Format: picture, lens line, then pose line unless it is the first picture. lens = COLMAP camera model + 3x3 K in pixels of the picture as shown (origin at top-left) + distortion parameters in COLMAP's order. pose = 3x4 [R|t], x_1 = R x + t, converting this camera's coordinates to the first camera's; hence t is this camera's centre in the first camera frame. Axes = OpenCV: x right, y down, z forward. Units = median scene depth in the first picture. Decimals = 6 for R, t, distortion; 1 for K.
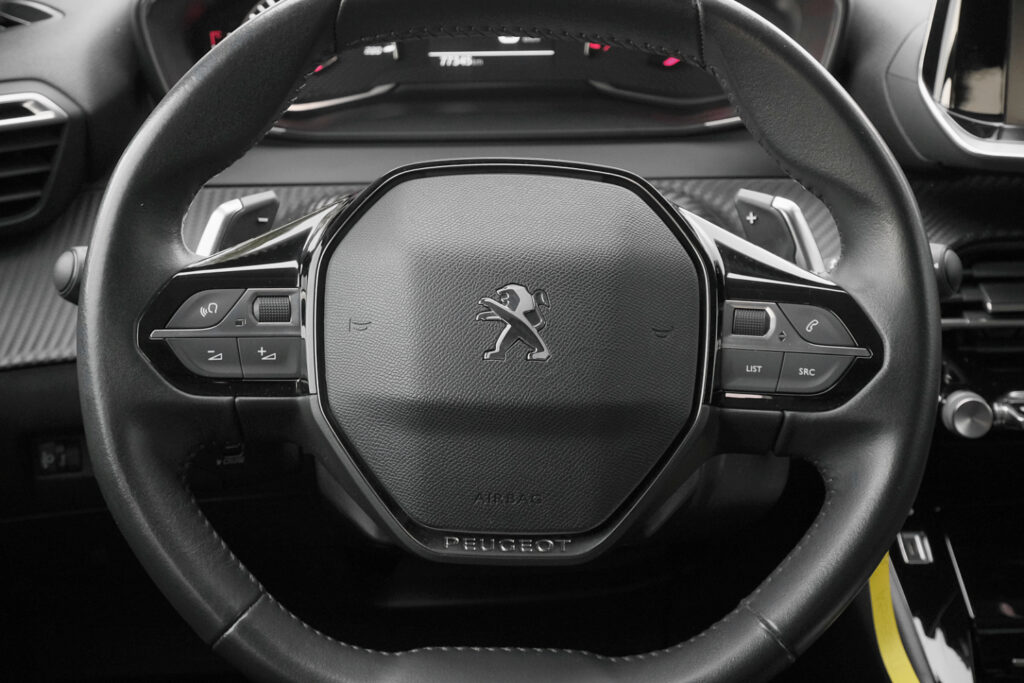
lens RADIAL K [[1967.5, 0, 512.0], [0, 1967.5, 341.5], [0, 0, 1]] dist [-0.126932, -0.070907]
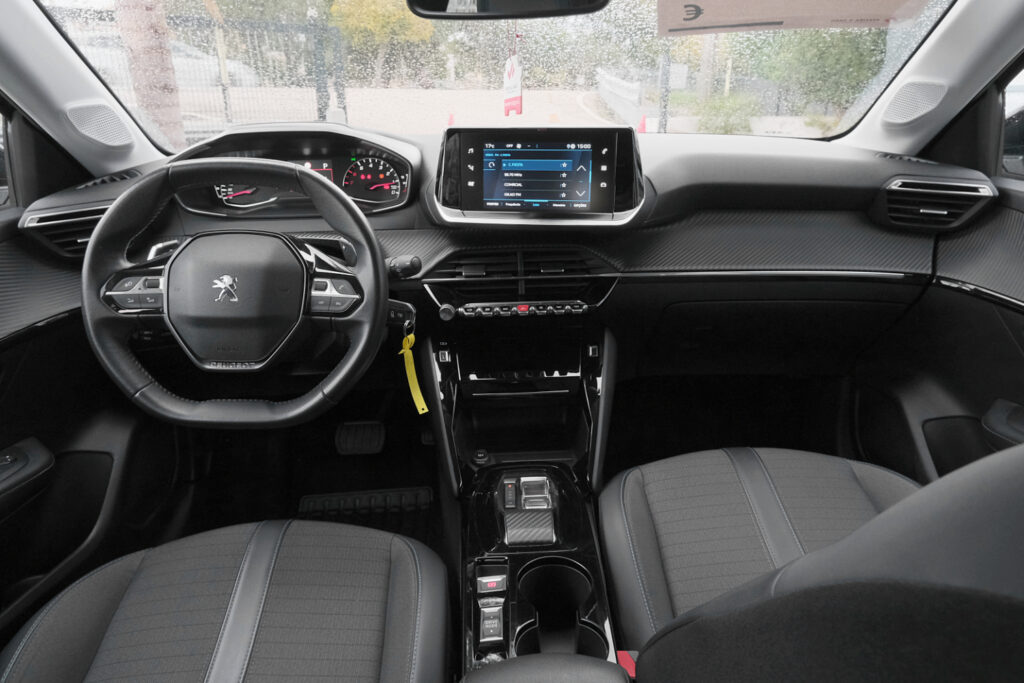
lens RADIAL K [[620.7, 0, 512.0], [0, 620.7, 341.5], [0, 0, 1]] dist [-0.006884, -0.000168]
pose [[0.999917, -0.012544, 0.002793, 0.368581], [0.012135, 0.993153, 0.116189, -0.029090], [-0.004232, -0.116146, 0.993223, 0.085852]]
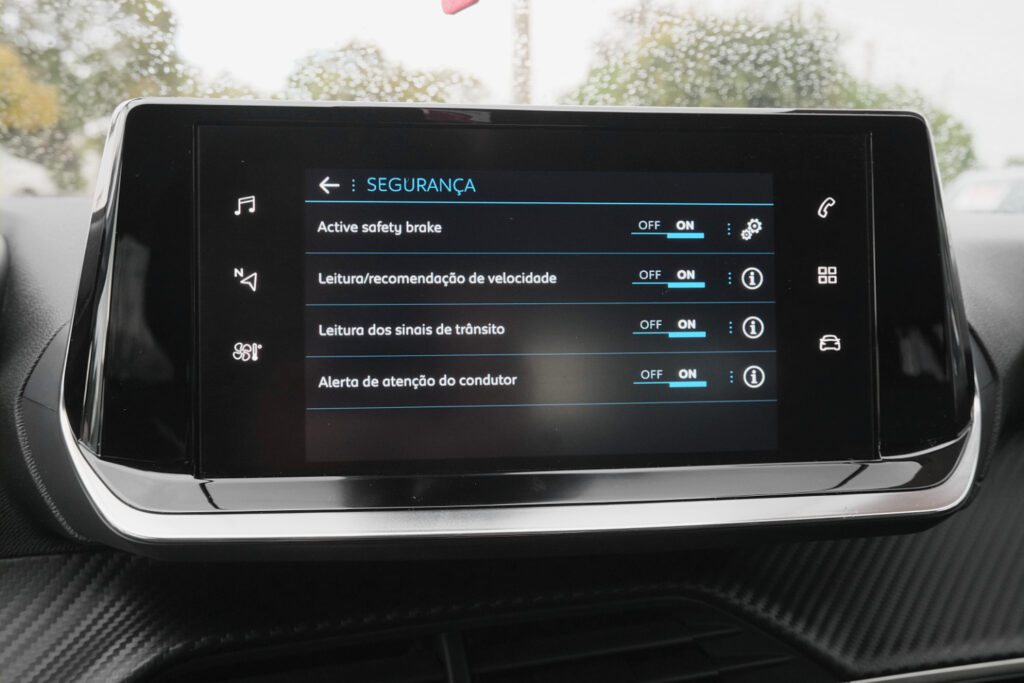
lens RADIAL K [[1085.7, 0, 512.7], [0, 1085.7, 318.7], [0, 0, 1]] dist [-0.008133, 0.040188]
pose [[0.959145, -0.024936, 0.281816, 0.289309], [0.071512, 0.985130, -0.156218, -0.114854], [-0.273730, 0.169989, 0.946666, 0.744799]]
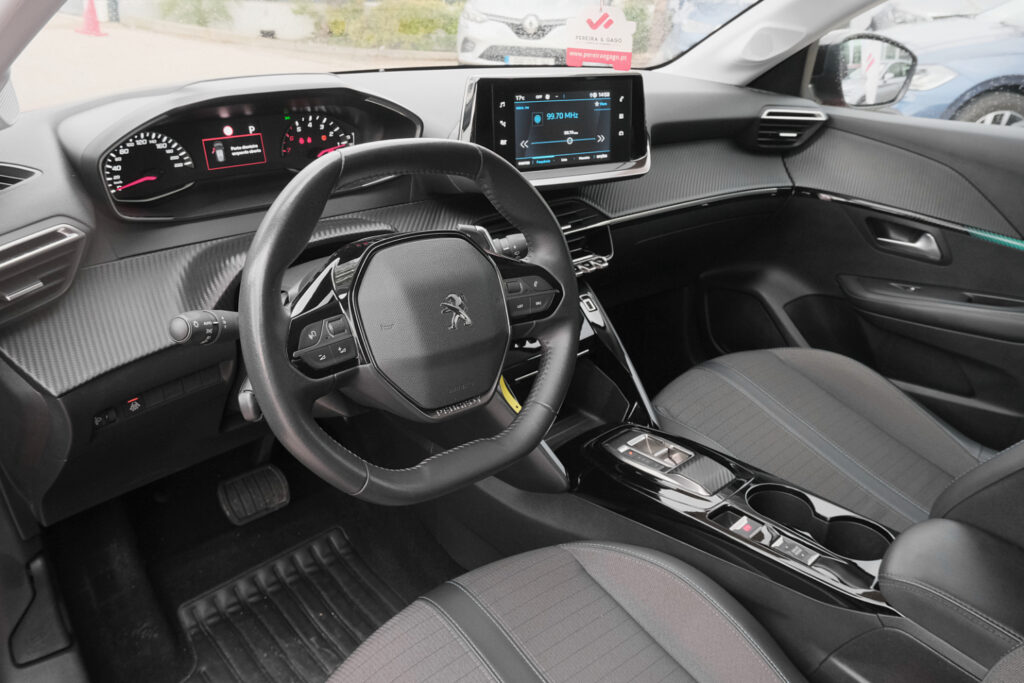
lens RADIAL K [[775.8, 0, 512.0], [0, 775.8, 341.5], [0, 0, 1]] dist [-0.012190, 0.003857]
pose [[0.758787, -0.246445, 0.602916, -0.425662], [0.131351, 0.964536, 0.228950, -0.147337], [-0.637957, -0.094531, 0.764247, 0.250646]]
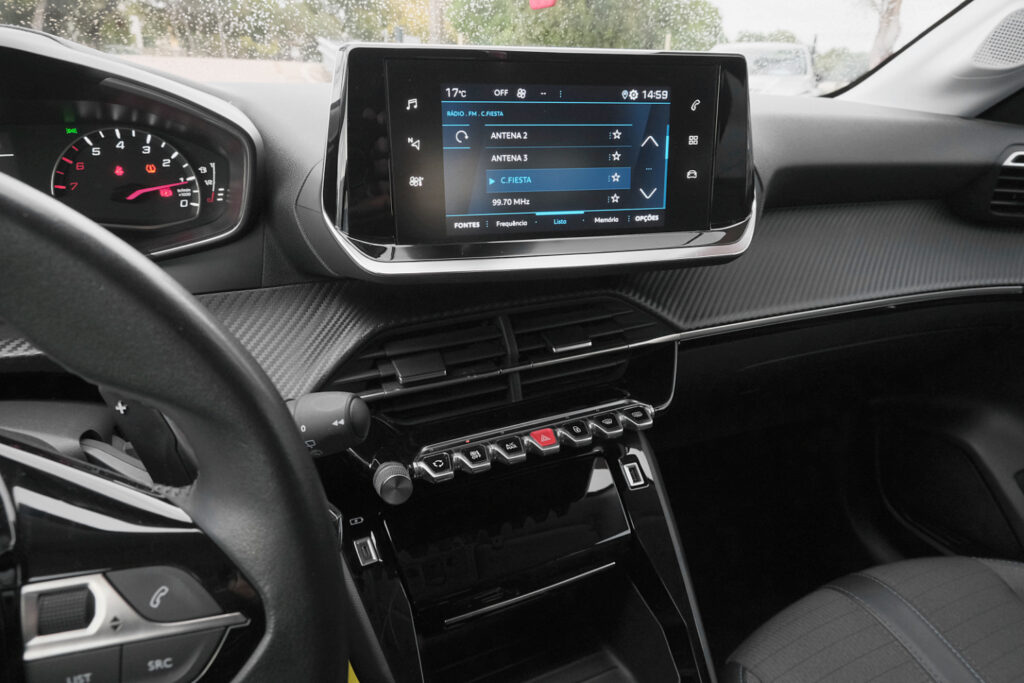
lens RADIAL K [[648.1, 0, 512.0], [0, 648.1, 341.5], [0, 0, 1]] dist [-0.025772, 0.028649]
pose [[0.920605, -0.139428, 0.364754, 0.185934], [0.087951, 0.984117, 0.154201, -0.122957], [-0.380461, -0.109878, 0.918246, 0.675343]]
